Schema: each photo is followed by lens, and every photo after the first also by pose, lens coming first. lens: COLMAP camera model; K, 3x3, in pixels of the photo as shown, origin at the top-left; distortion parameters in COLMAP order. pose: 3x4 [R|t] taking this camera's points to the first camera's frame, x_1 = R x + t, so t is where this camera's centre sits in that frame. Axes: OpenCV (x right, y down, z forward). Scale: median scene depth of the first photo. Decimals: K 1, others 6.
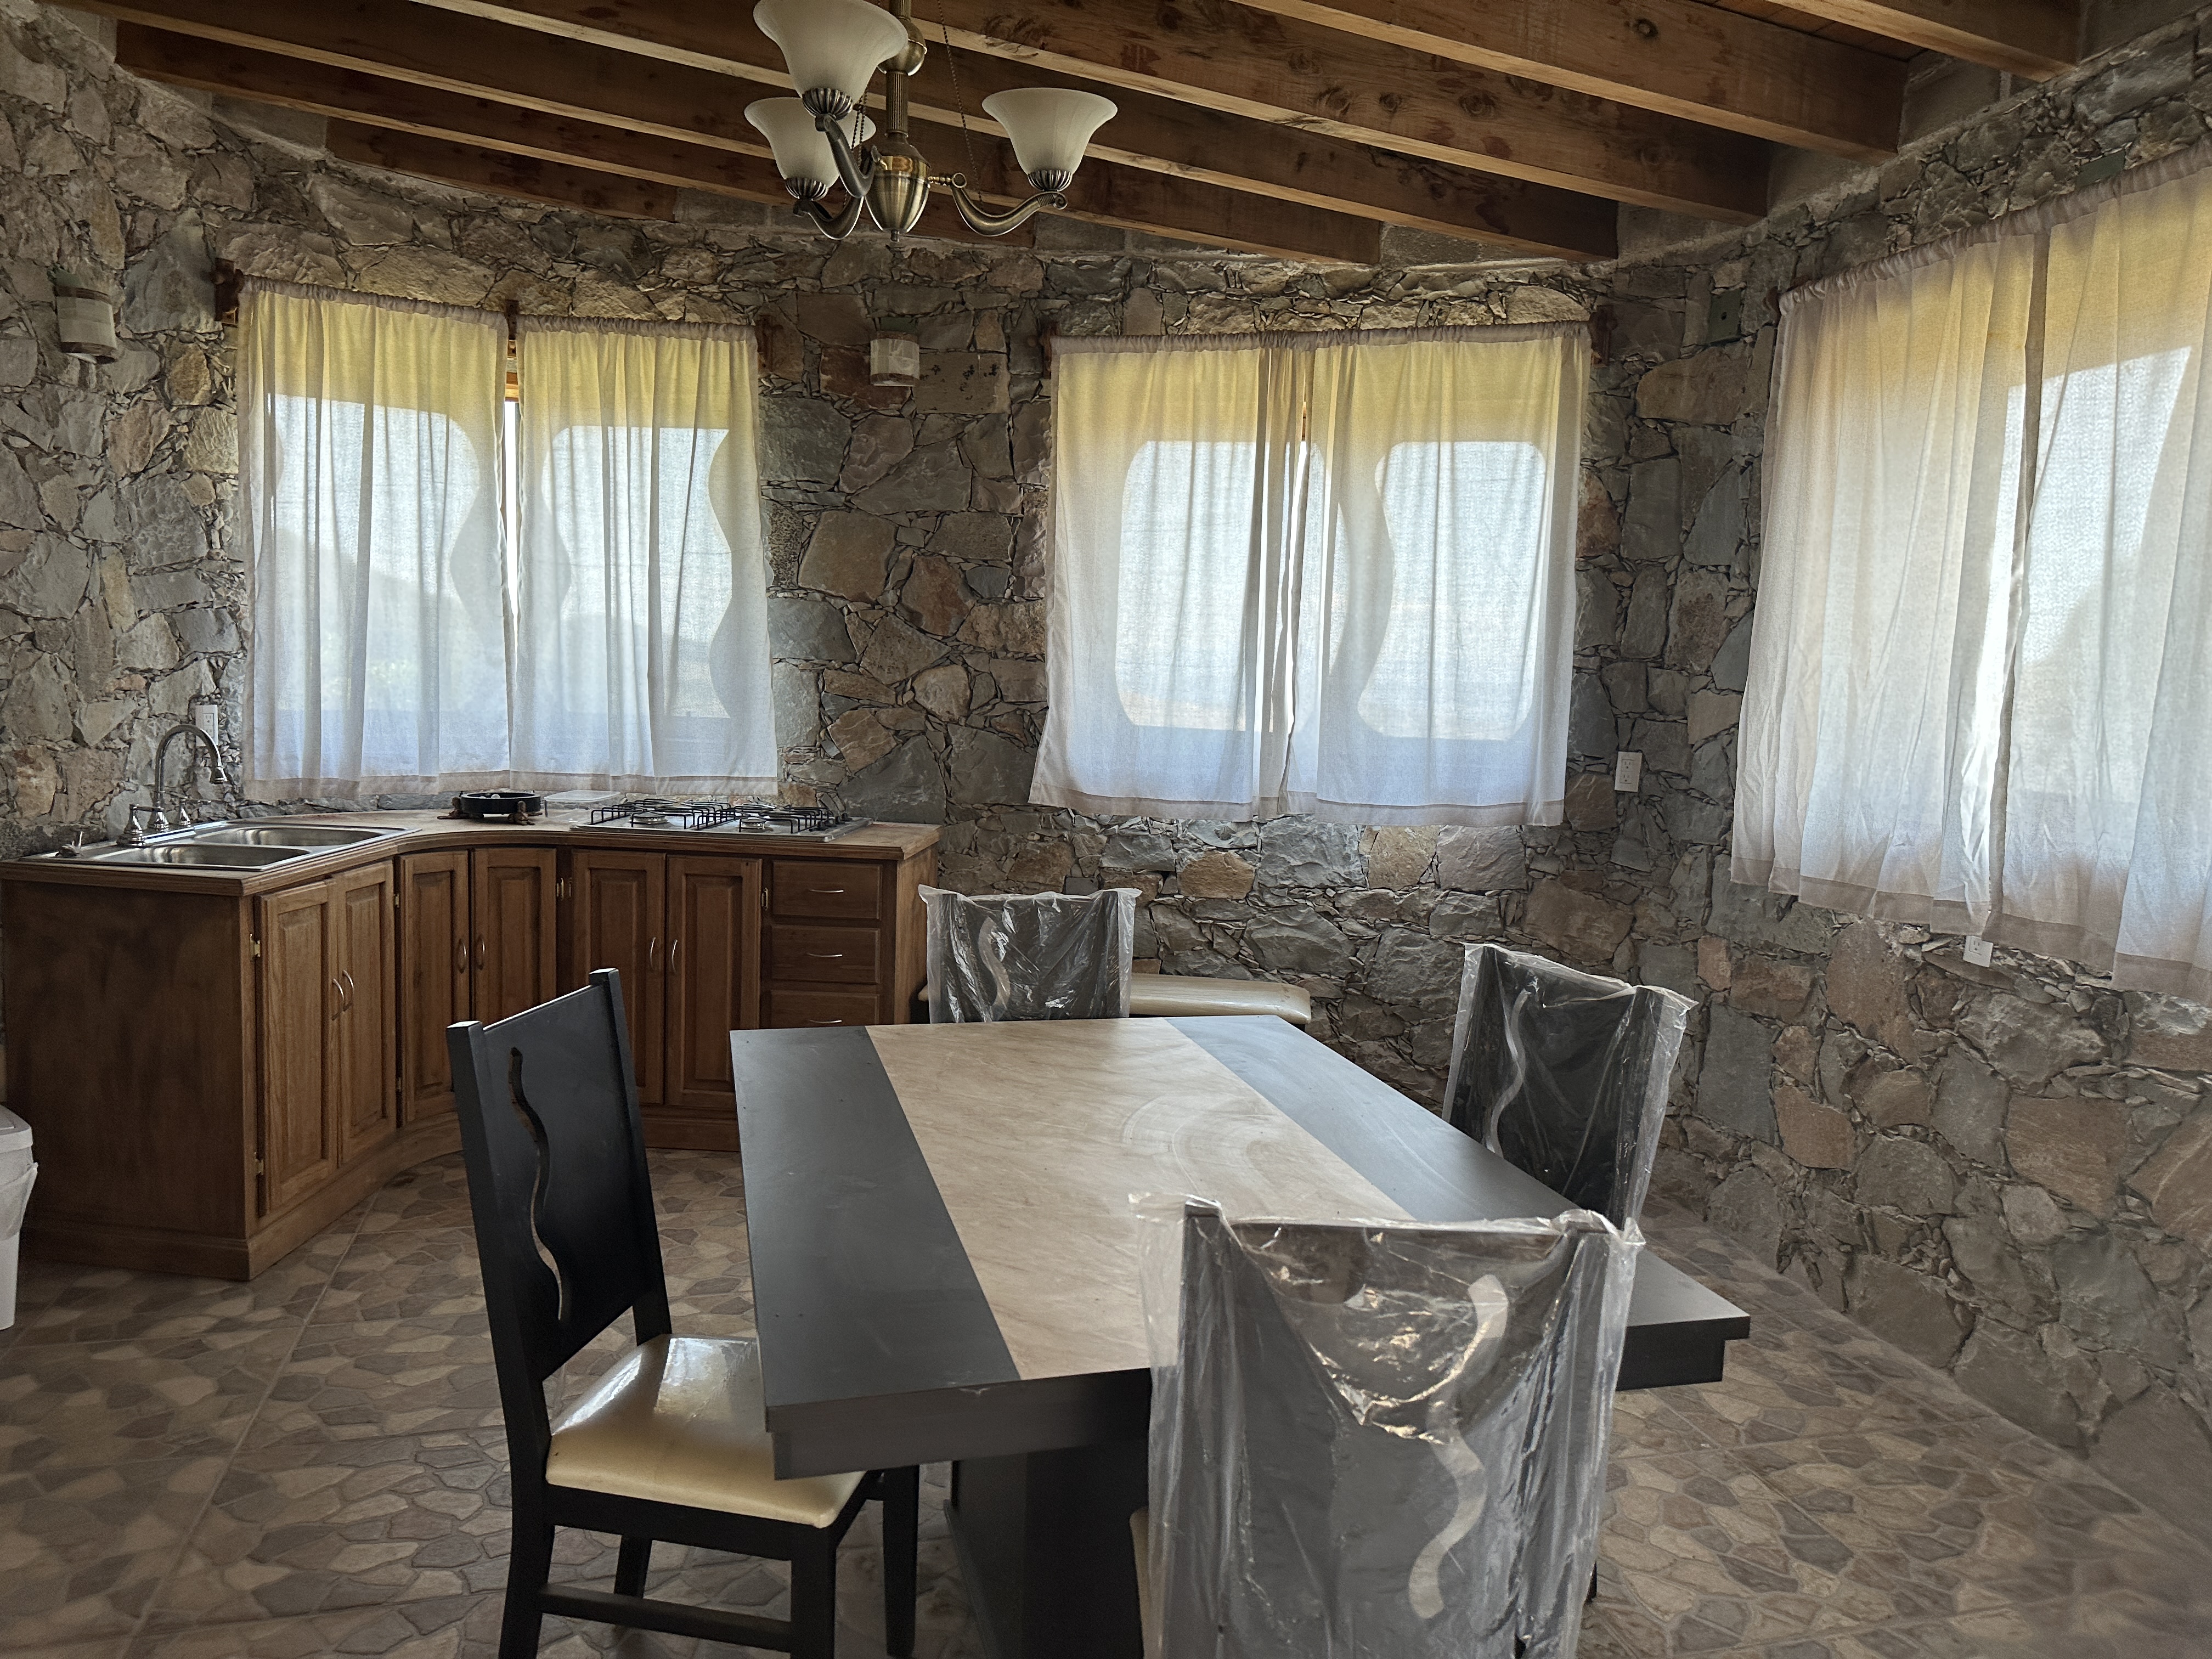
lens RADIAL K [[1740.6, 0, 1137.4], [0, 1740.6, 835.6], [0, 0, 1]] dist [0.175616, -0.291795]
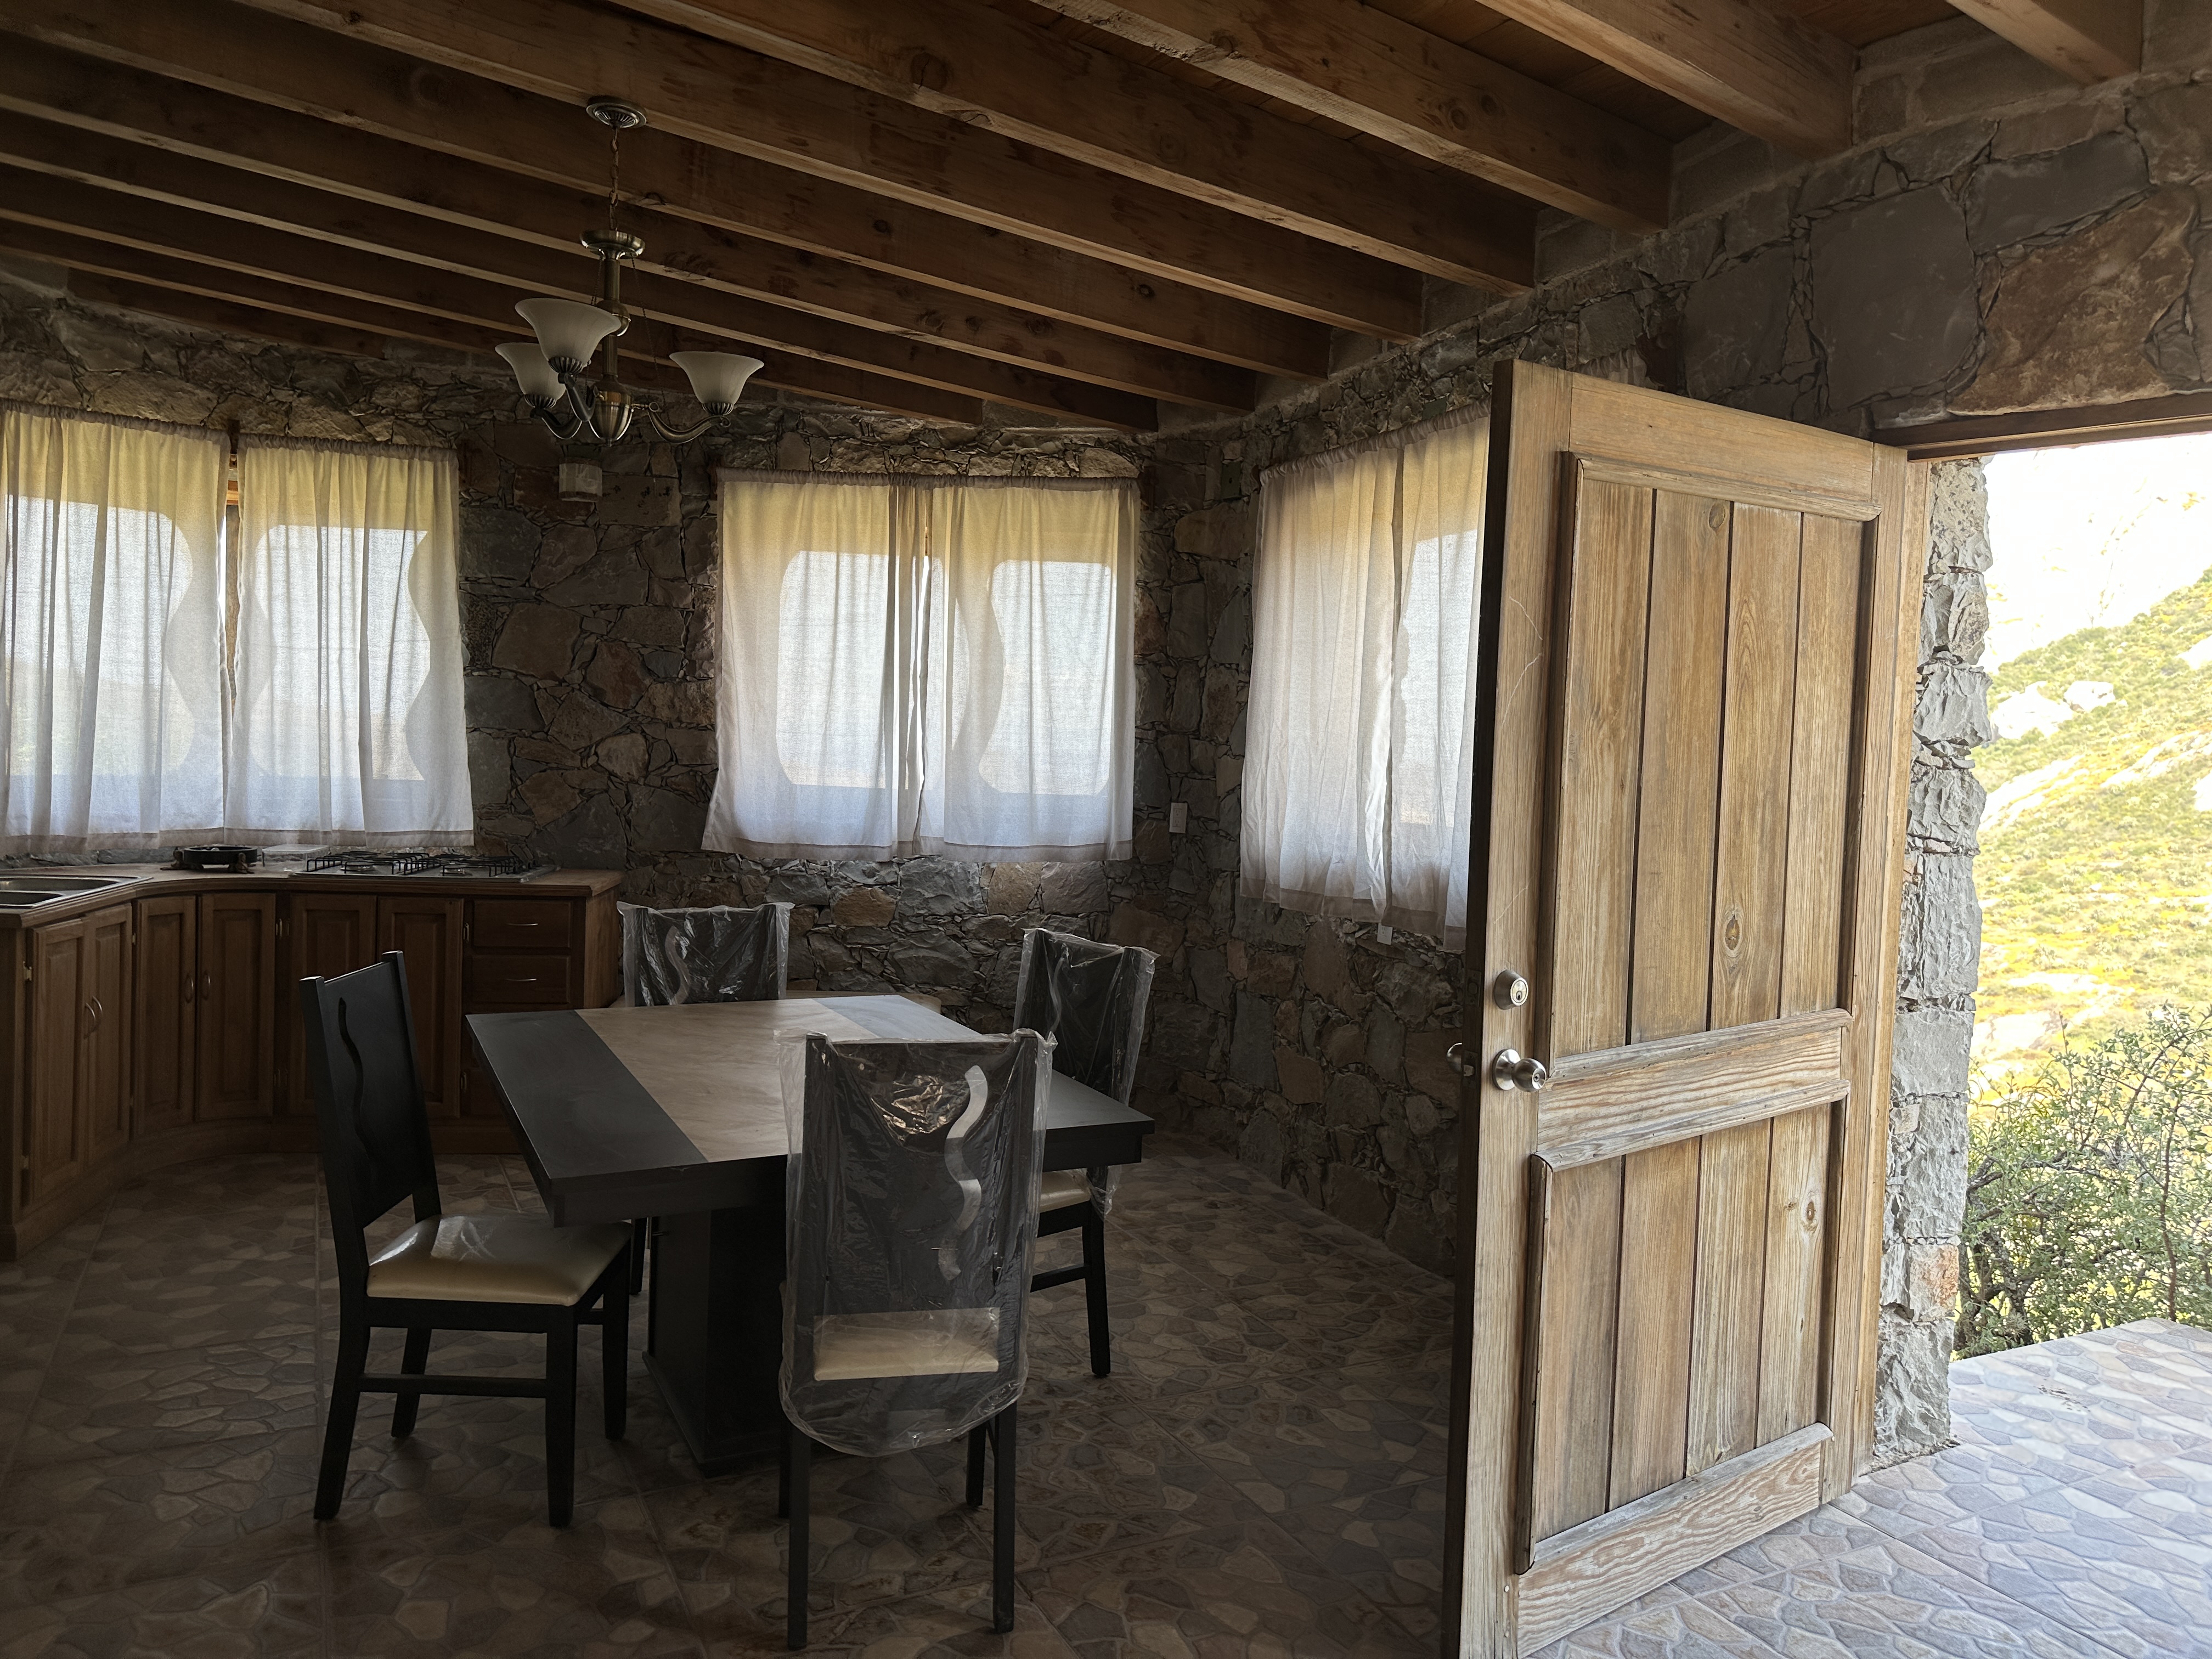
lens RADIAL K [[1740.6, 0, 1137.4], [0, 1740.6, 835.6], [0, 0, 1]] dist [0.175616, -0.291795]
pose [[0.982848, -0.009604, 0.184169, 0.010300], [0.017068, 0.999094, -0.038983, 0.026796], [-0.183627, 0.041458, 0.982121, -0.262995]]
